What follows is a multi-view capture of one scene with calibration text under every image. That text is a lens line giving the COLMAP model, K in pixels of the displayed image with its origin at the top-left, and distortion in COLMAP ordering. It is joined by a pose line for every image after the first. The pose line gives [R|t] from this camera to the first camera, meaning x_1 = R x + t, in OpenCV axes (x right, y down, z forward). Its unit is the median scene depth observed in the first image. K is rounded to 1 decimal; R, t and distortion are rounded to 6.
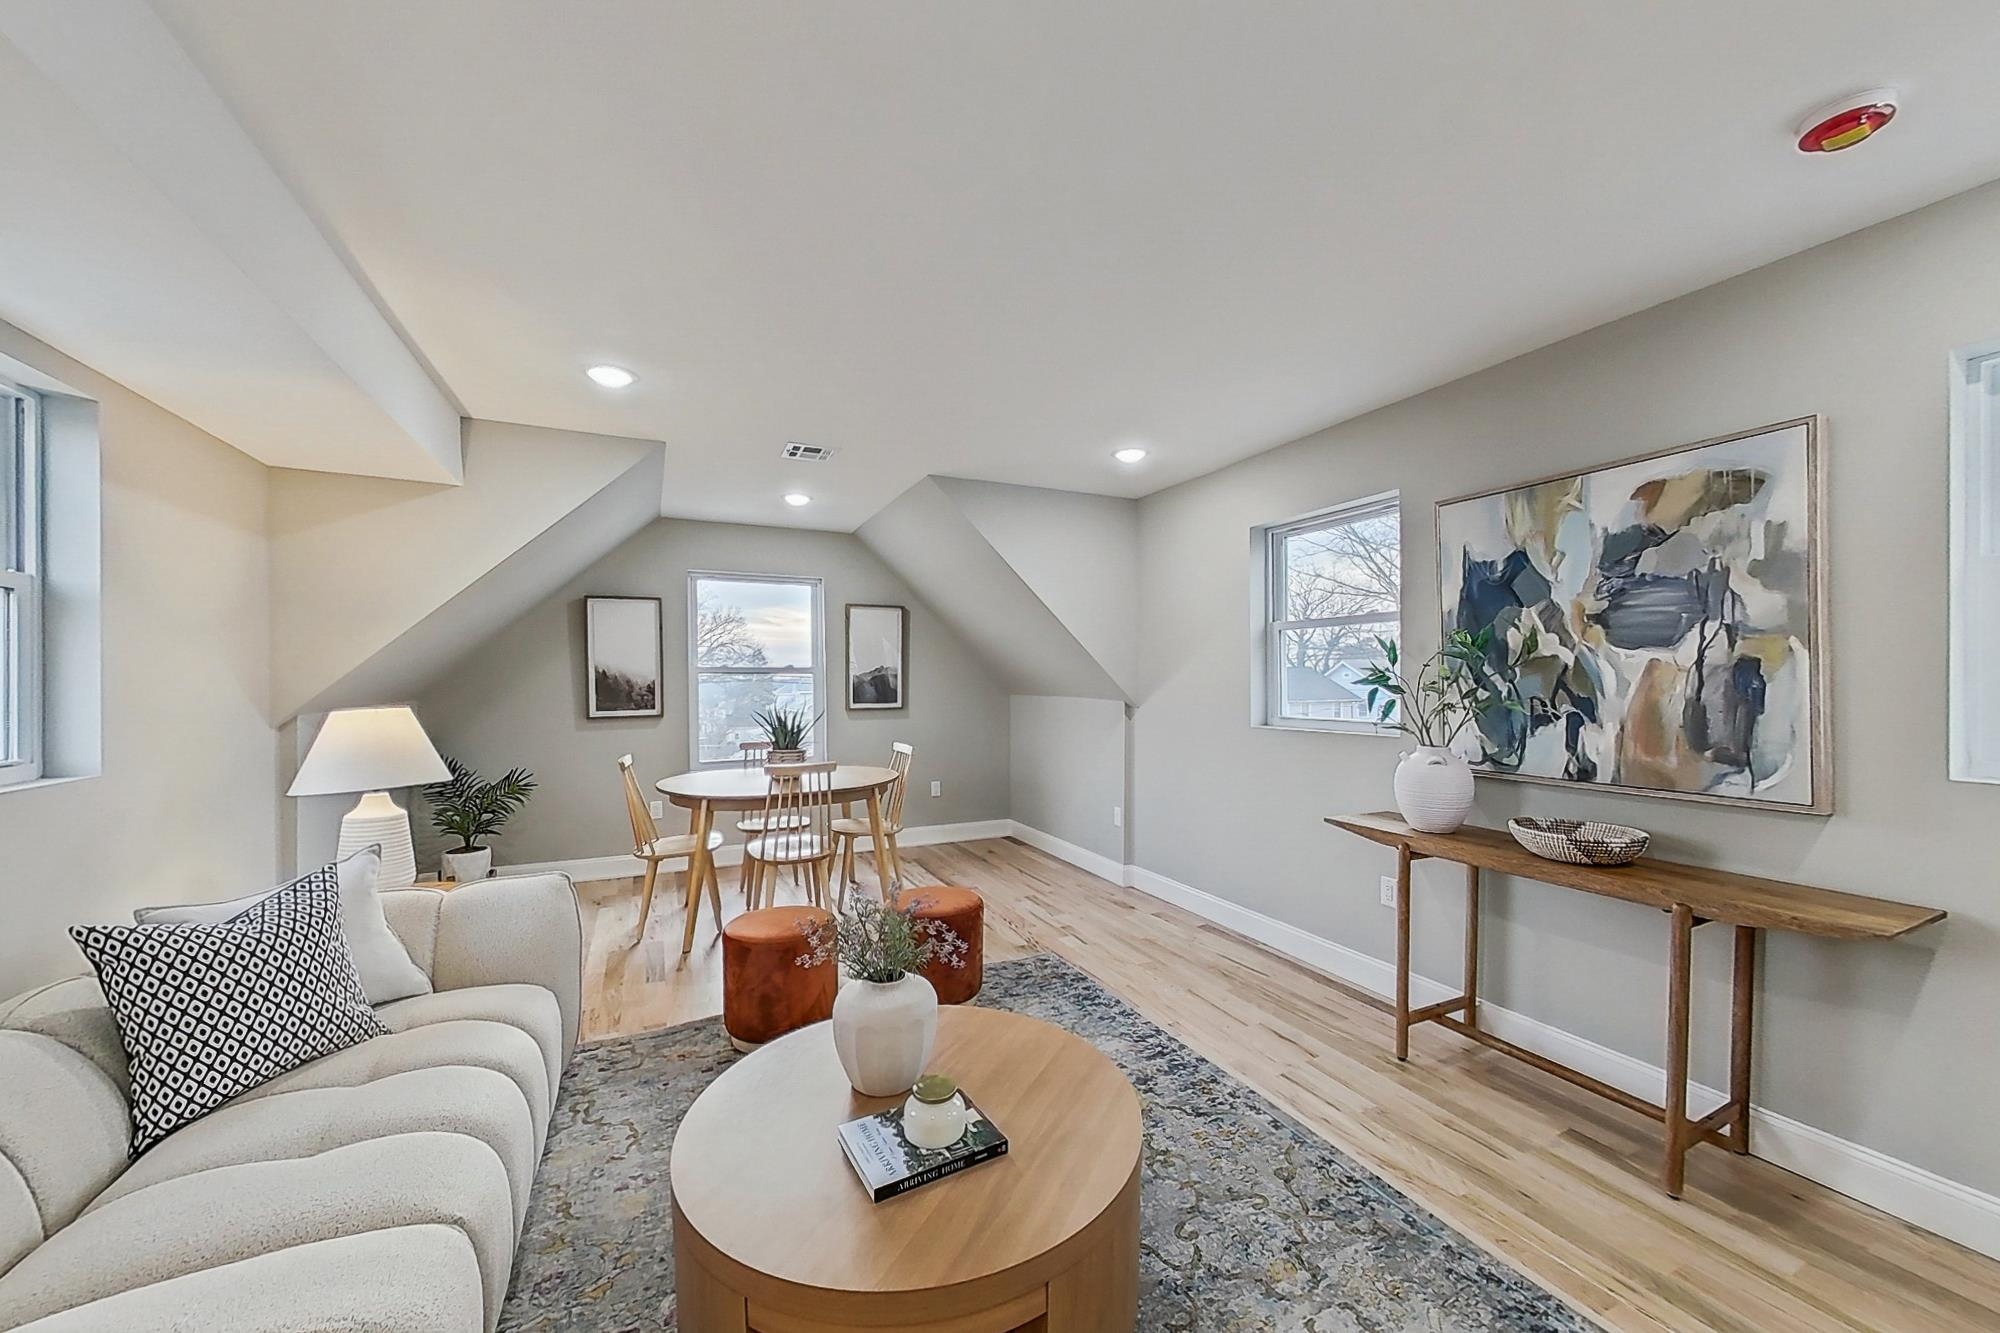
lens RADIAL K [[749.0, 0, 999.1], [0, 749.0, 676.3], [0, 0, 1]] dist [-0.000823, -0.000010]
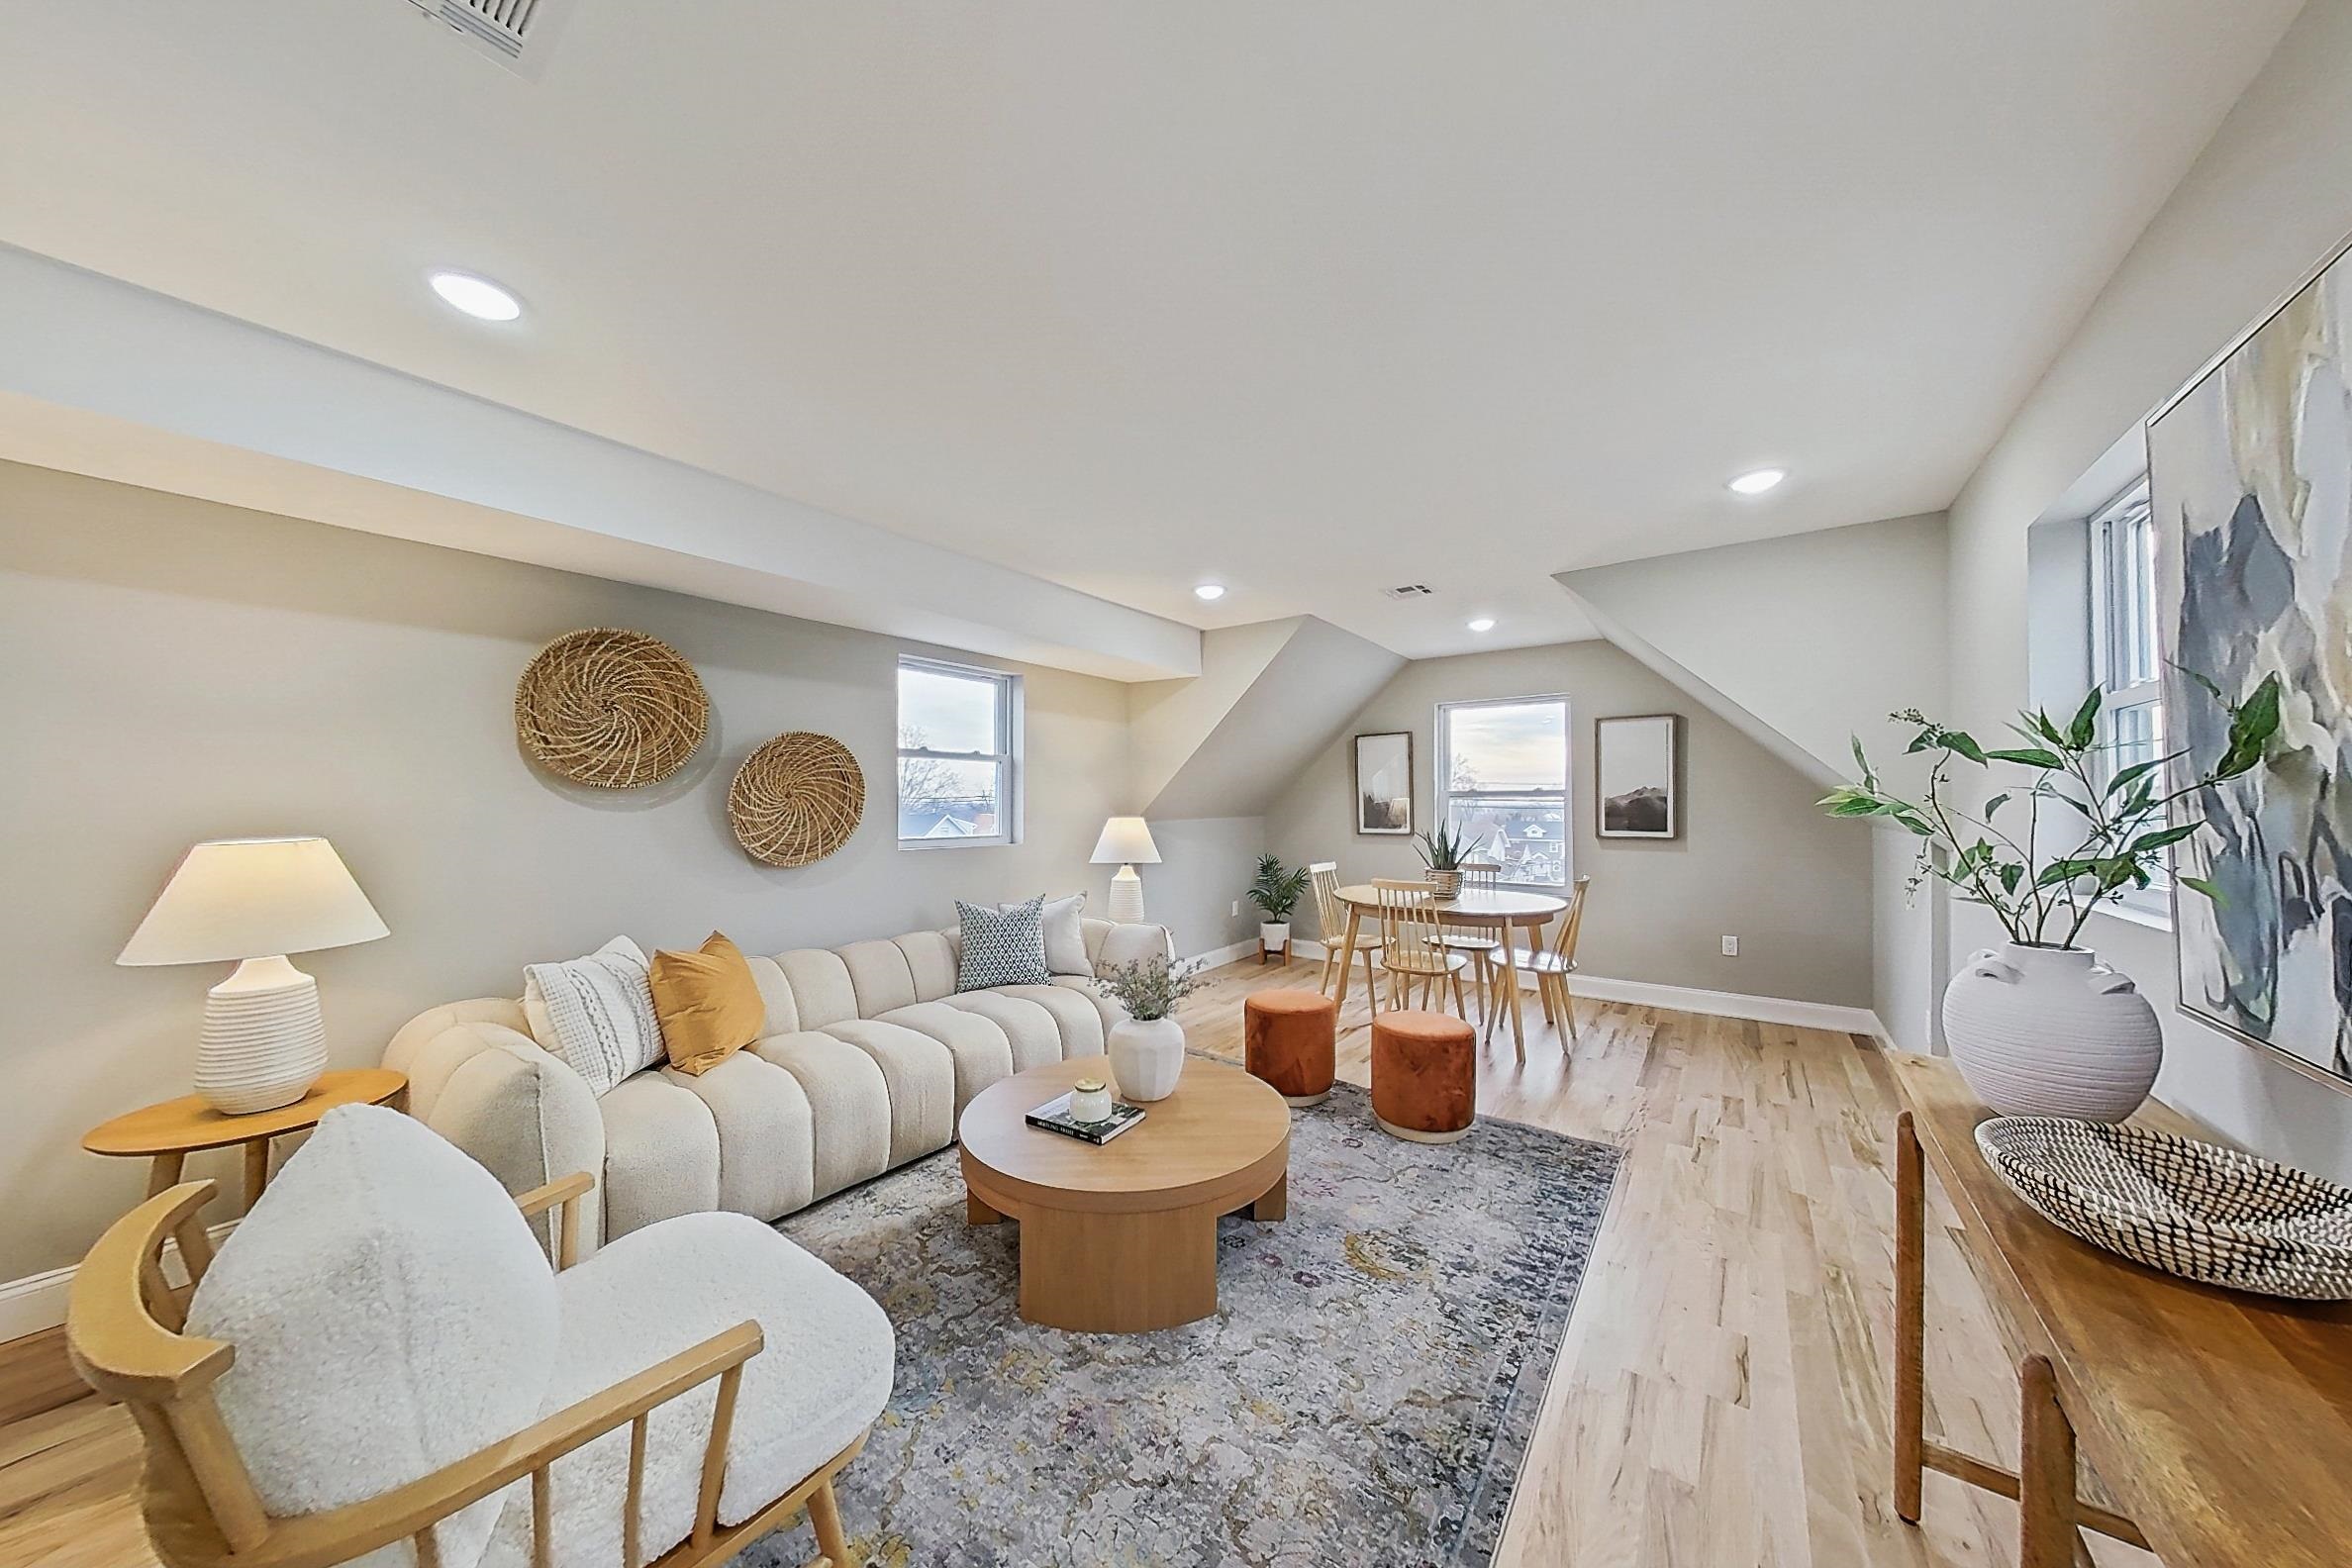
lens RADIAL K [[754.2, 0, 1173.1], [0, 754.2, 793.8], [0, 0, 1]] dist [0.000079, -0.000017]
pose [[0.464102, -0.005579, -0.885764, 0.769588], [-0.002041, 0.999971, -0.007367, -0.000107], [0.885780, 0.005227, 0.464077, 0.281220]]
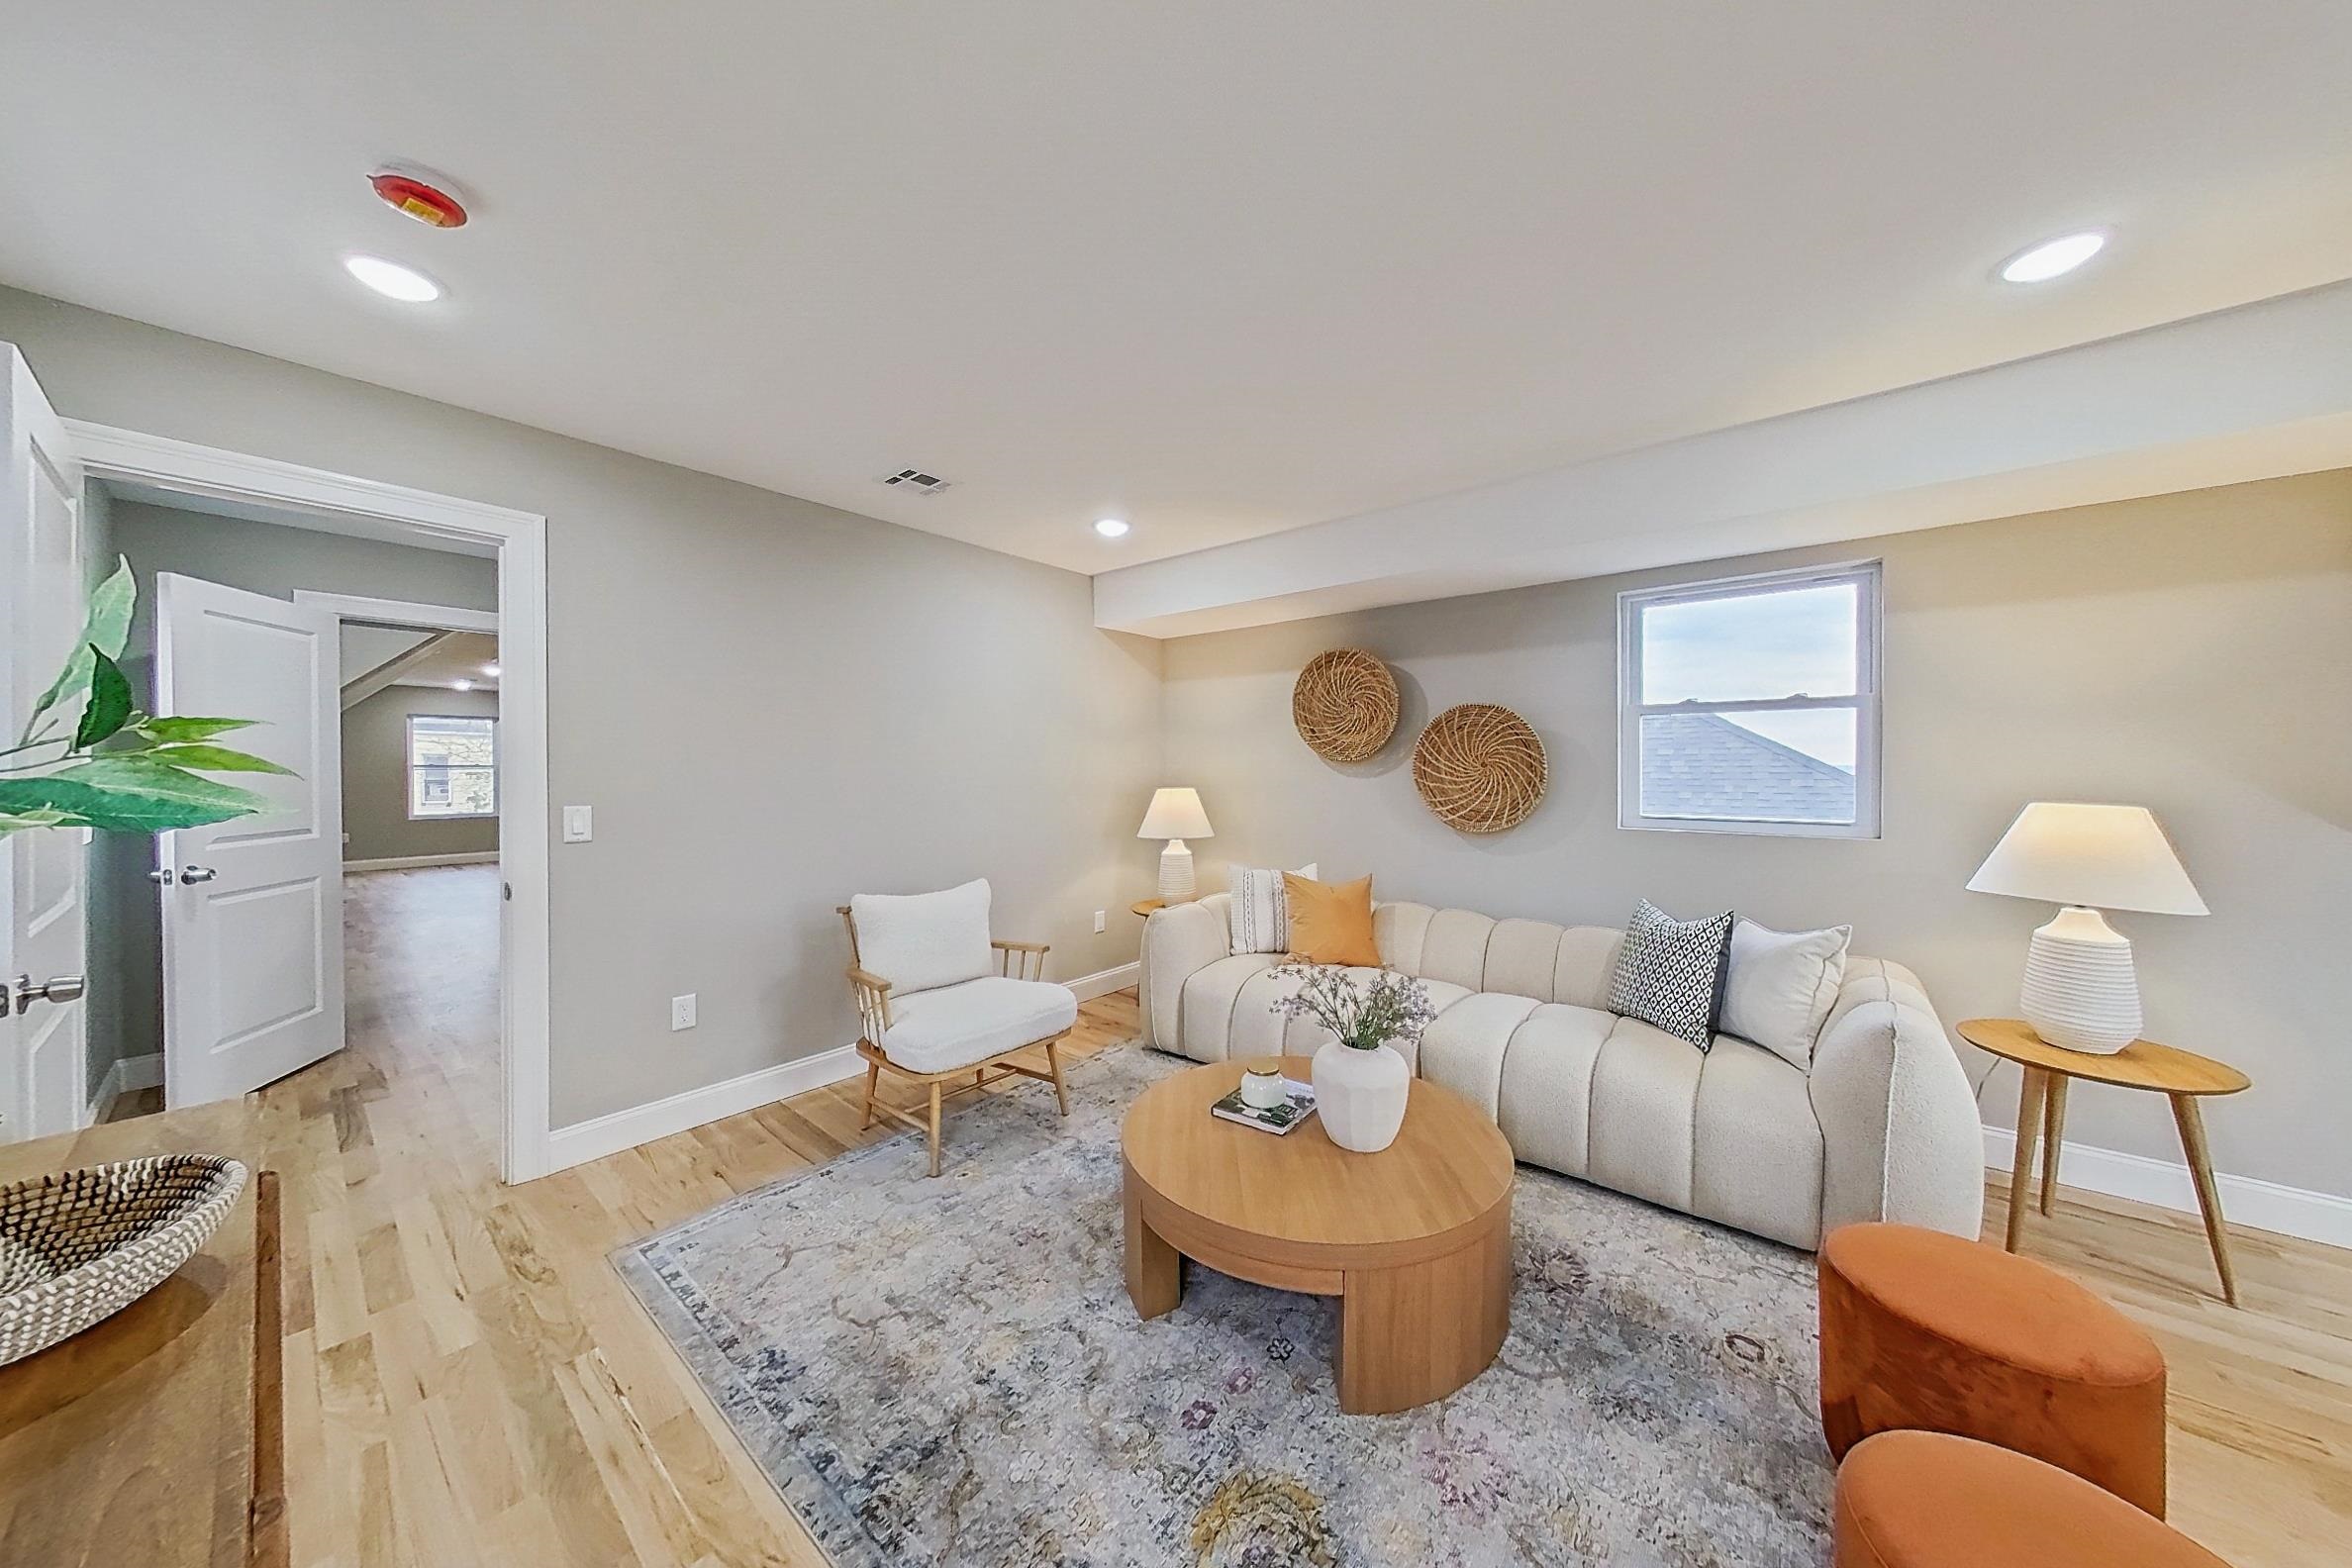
lens RADIAL K [[746.7, 0, 1178.5], [0, 746.7, 778.1], [0, 0, 1]] dist [-0.001332, -0.000019]
pose [[-0.904595, 0.008196, -0.426193, 0.382012], [0.003681, 0.999928, 0.011415, 0.001354], [0.426256, 0.008757, -0.904560, 1.305053]]
